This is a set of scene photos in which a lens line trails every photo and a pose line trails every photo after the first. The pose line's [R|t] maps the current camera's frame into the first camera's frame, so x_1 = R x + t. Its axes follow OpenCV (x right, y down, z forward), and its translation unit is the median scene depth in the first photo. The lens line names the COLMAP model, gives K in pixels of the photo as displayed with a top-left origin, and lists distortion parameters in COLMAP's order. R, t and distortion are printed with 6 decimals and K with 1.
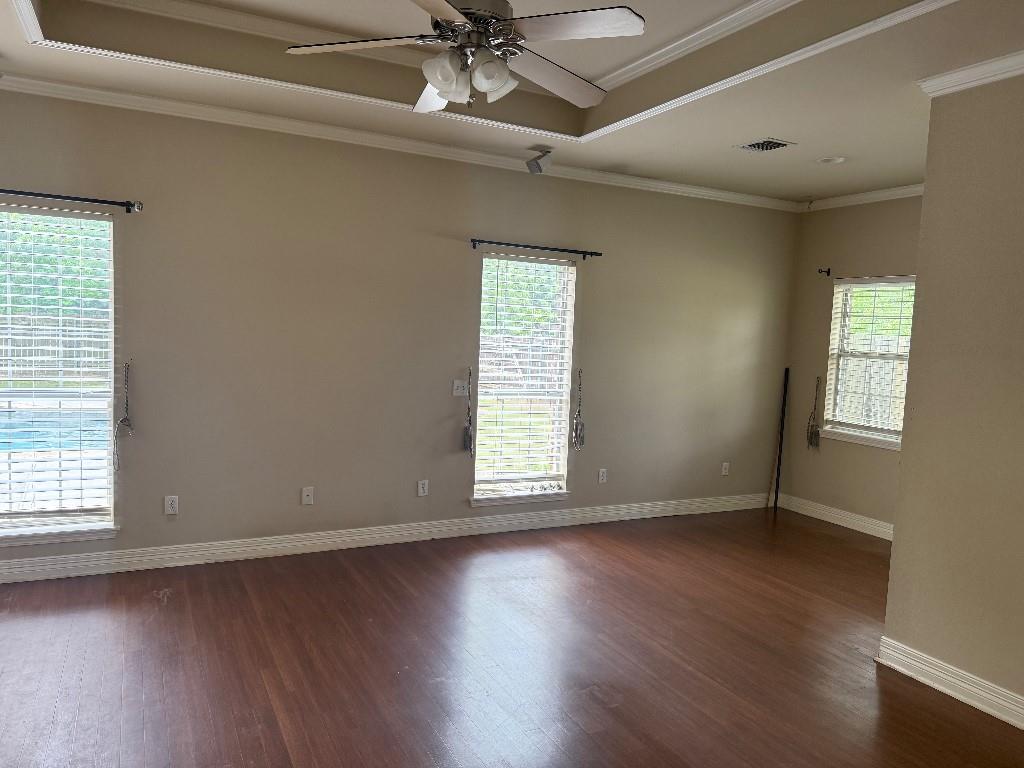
lens RADIAL K [[713.8, 0, 512.0], [0, 713.8, 384.0], [0, 0, 1]] dist [0.054178, -0.068442]
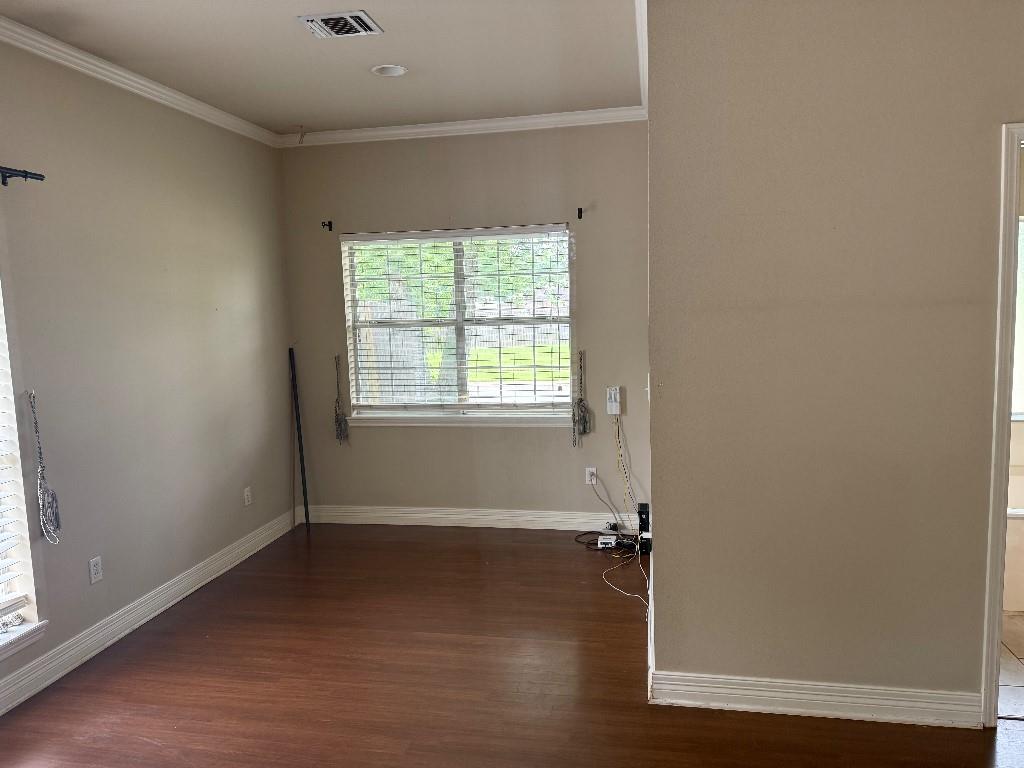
lens RADIAL K [[713.8, 0, 512.0], [0, 713.8, 384.0], [0, 0, 1]] dist [0.054178, -0.068442]
pose [[0.624279, -0.149708, 0.766722, -0.082193], [0.120796, 0.988160, 0.094590, -0.032085], [-0.771806, 0.033566, 0.634972, 0.344947]]
